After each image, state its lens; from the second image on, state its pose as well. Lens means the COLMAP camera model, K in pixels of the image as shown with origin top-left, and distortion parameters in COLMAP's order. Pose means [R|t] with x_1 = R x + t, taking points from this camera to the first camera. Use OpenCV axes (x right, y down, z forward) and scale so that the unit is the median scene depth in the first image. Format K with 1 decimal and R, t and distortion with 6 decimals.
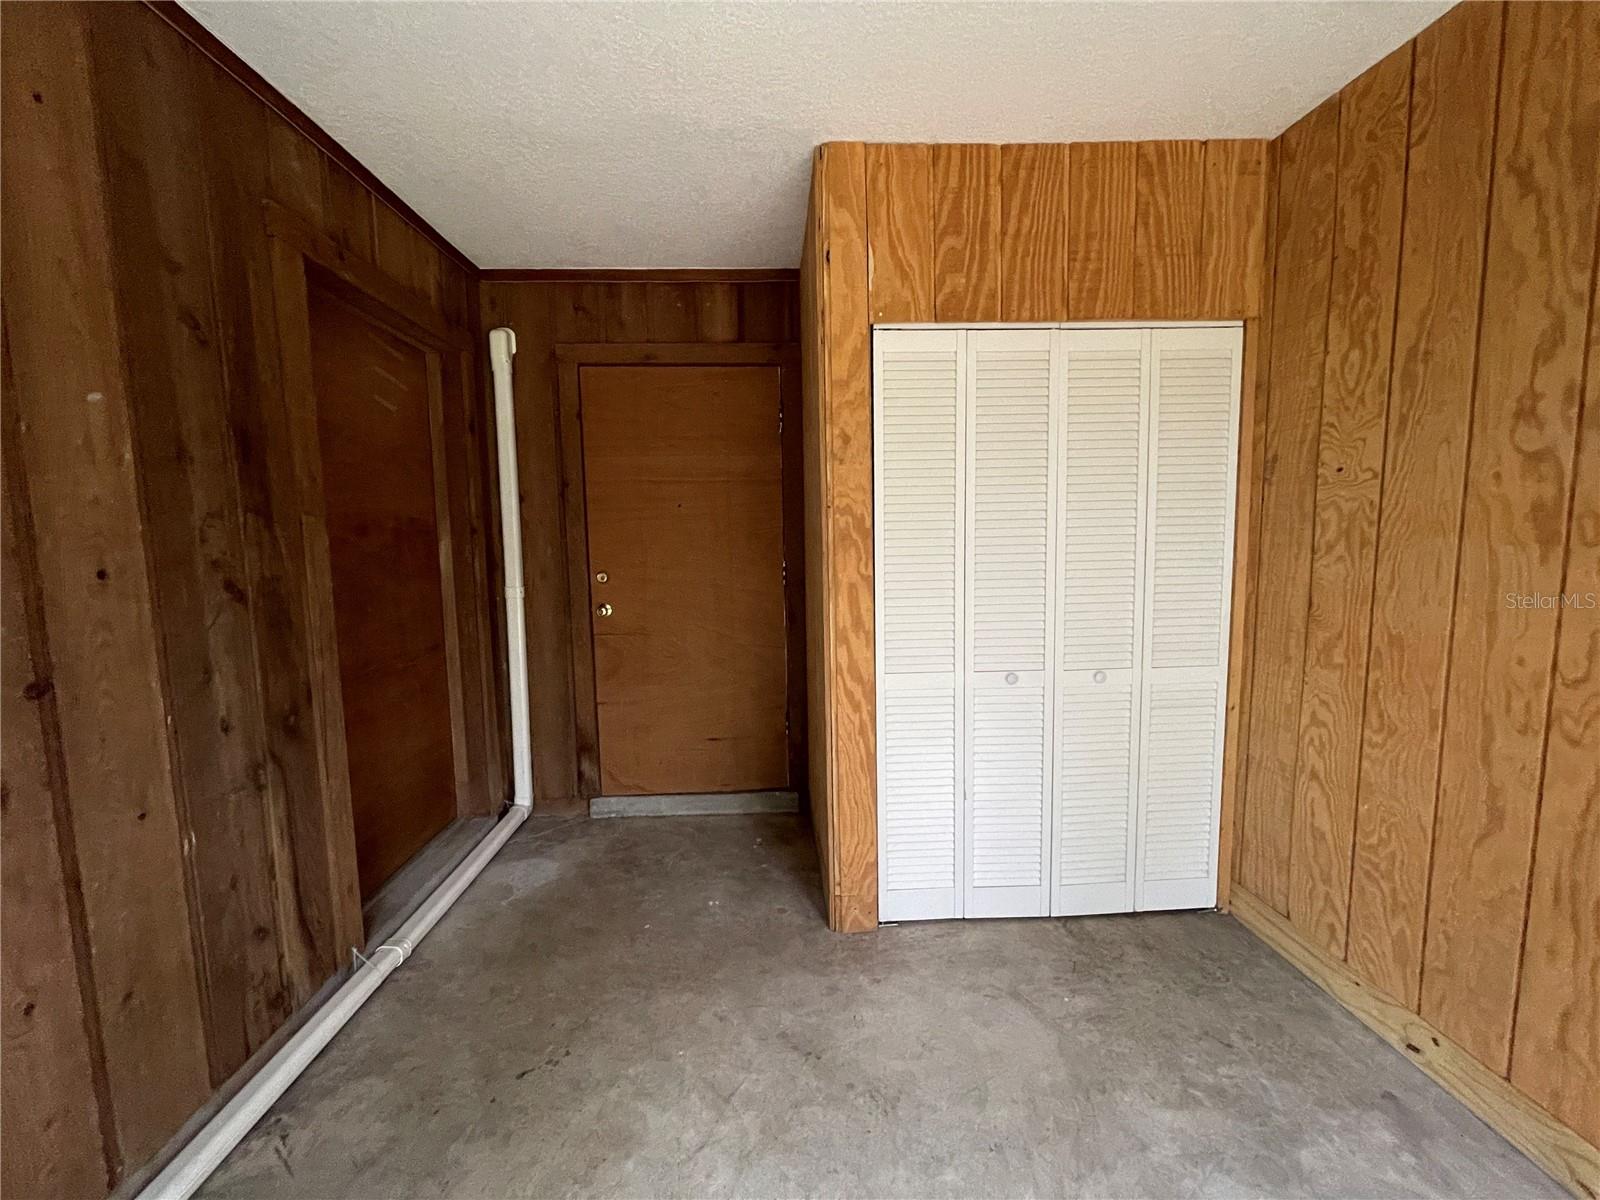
lens RADIAL K [[636.7, 0, 795.2], [0, 636.7, 598.6], [0, 0, 1]] dist [-0.005684, 0.000275]
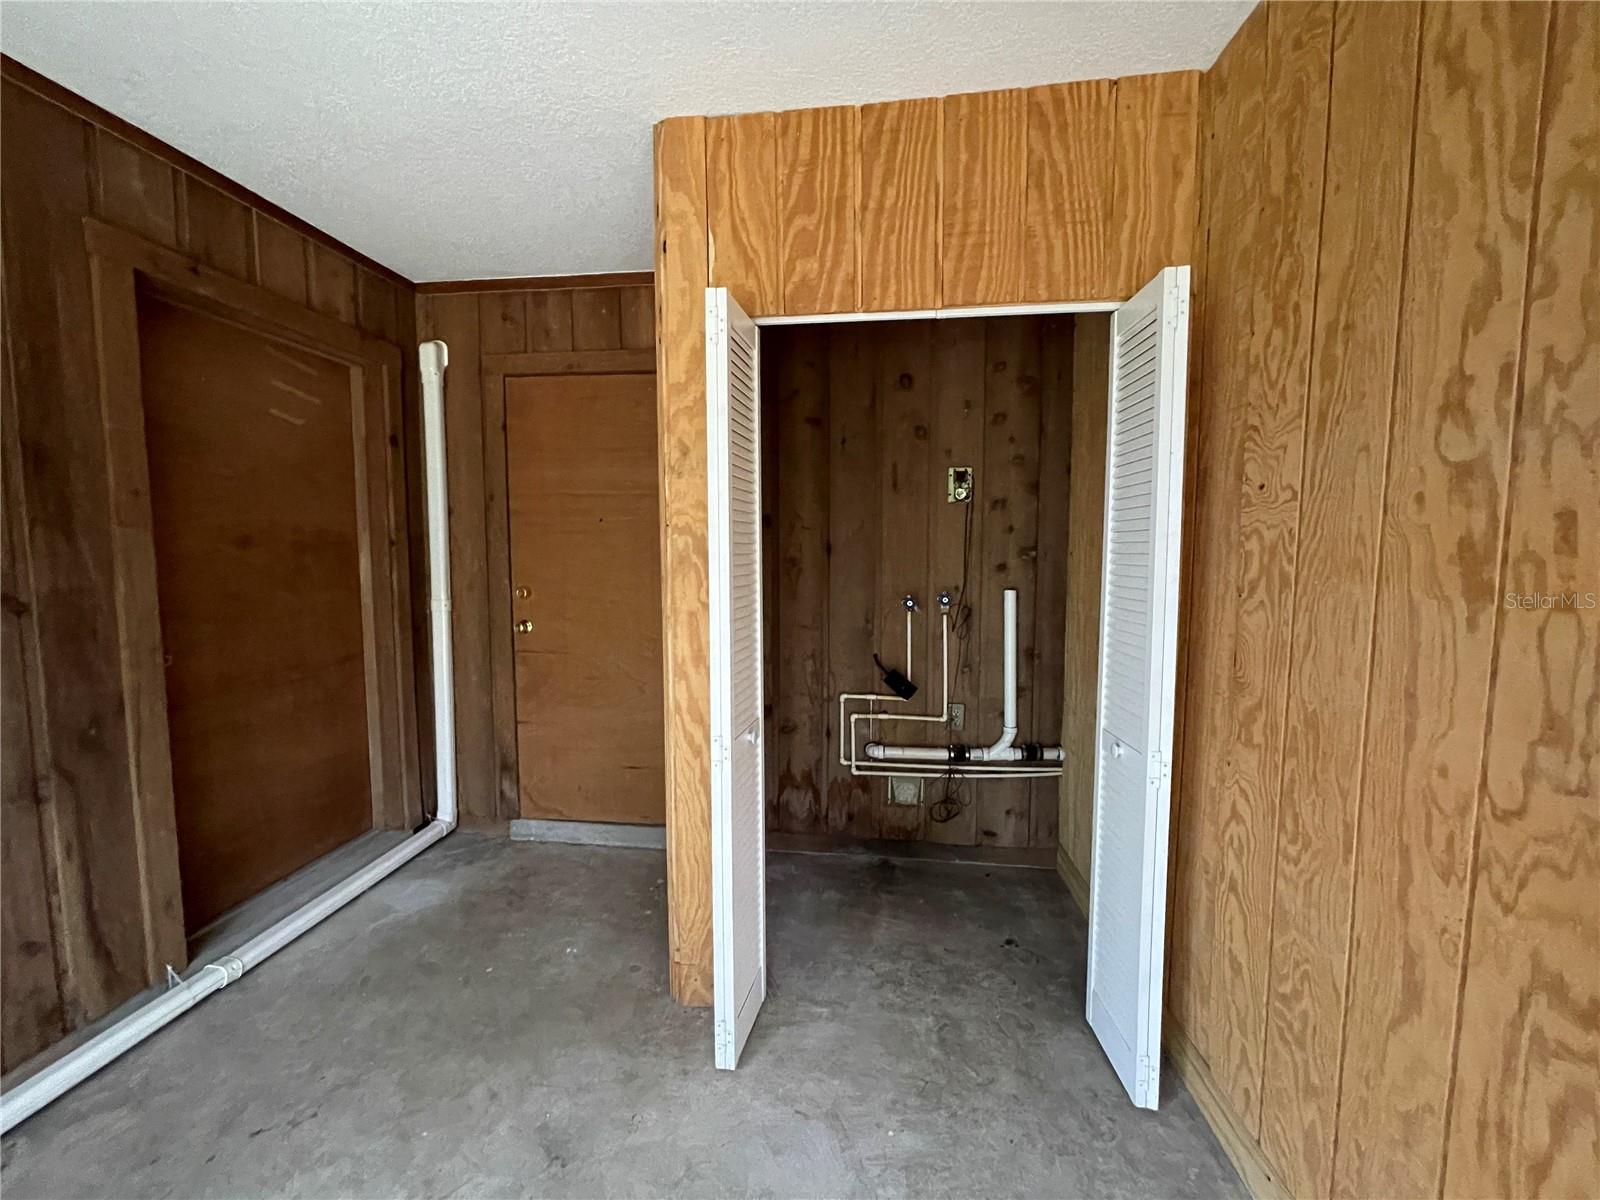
lens RADIAL K [[636.7, 0, 796.9], [0, 636.7, 598.0], [0, 0, 1]] dist [-0.005684, 0.000275]
pose [[0.988266, 0.030317, -0.149704, 0.389041], [-0.032866, 0.999353, -0.014578, -0.037538], [0.149165, 0.019327, 0.988623, 0.155496]]
